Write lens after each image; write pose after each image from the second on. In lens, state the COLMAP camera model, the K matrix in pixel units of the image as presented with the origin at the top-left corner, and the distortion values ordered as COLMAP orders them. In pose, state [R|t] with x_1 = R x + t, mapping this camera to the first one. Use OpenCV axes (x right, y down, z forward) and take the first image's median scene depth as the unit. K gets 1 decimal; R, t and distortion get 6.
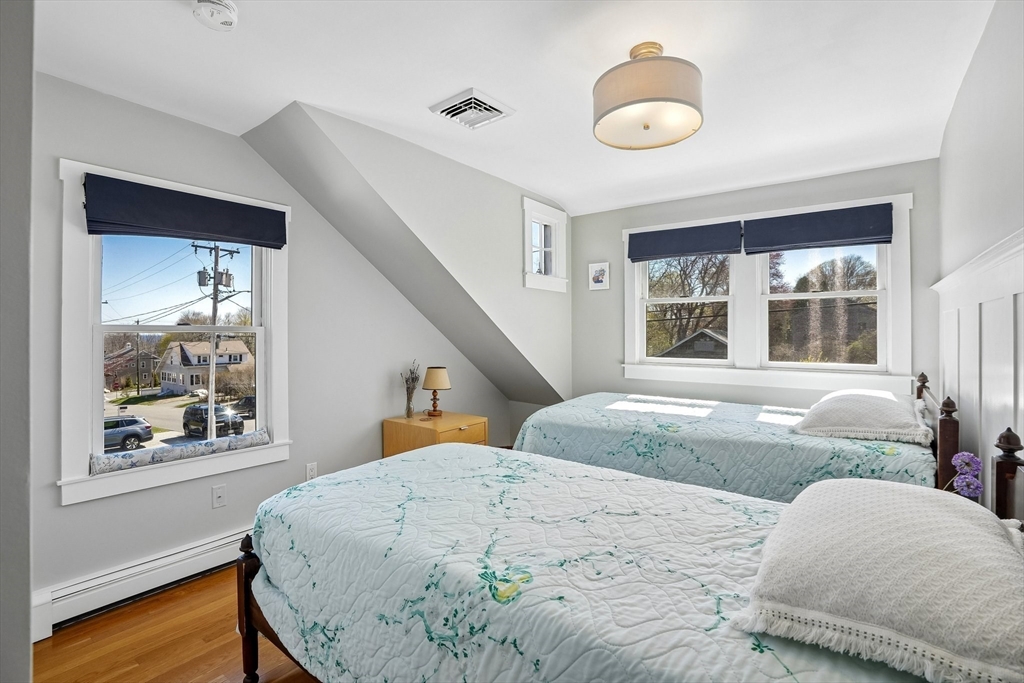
lens RADIAL K [[473.4, 0, 507.1], [0, 473.4, 334.7], [0, 0, 1]] dist [-0.034109, 0.008785]
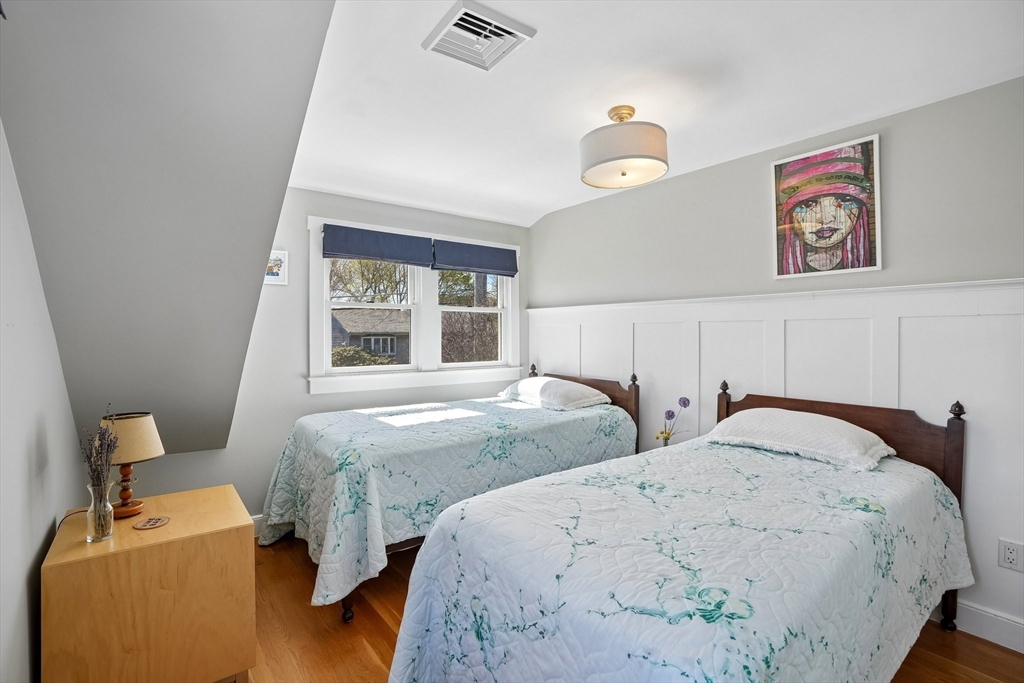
lens RADIAL K [[473.4, 0, 507.4], [0, 473.4, 334.8], [0, 0, 1]] dist [-0.034109, 0.008785]
pose [[0.252111, 0.000375, 0.967698, -0.601723], [0.008476, 0.999961, -0.002596, -0.011138], [-0.967661, 0.008857, 0.252098, 0.602060]]
